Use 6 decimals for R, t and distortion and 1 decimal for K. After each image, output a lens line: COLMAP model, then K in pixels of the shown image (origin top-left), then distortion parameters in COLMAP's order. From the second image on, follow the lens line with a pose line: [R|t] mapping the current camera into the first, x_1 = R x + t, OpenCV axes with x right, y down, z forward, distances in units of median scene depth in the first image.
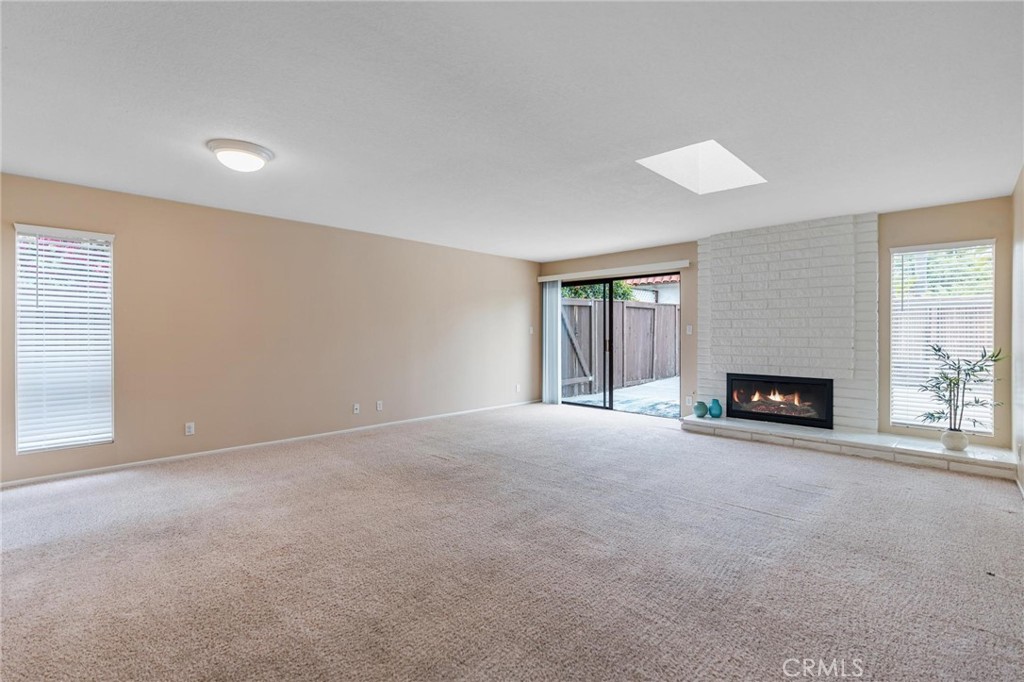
lens RADIAL K [[461.3, 0, 505.4], [0, 461.3, 333.6], [0, 0, 1]] dist [-0.009814, 0.000452]
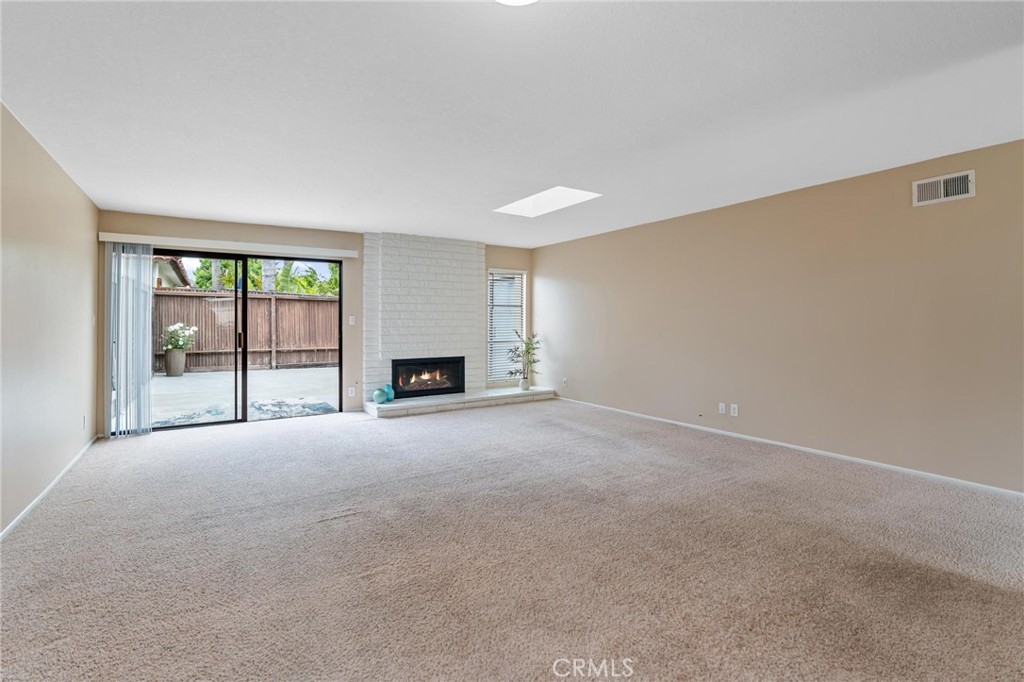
lens RADIAL K [[467.9, 0, 511.0], [0, 467.9, 323.5], [0, 0, 1]] dist [-0.020950, 0.010798]
pose [[0.223666, -0.002104, 0.974663, -0.629492], [0.005803, 0.999983, 0.000826, -0.000873], [-0.974648, 0.005471, 0.223675, 0.537715]]
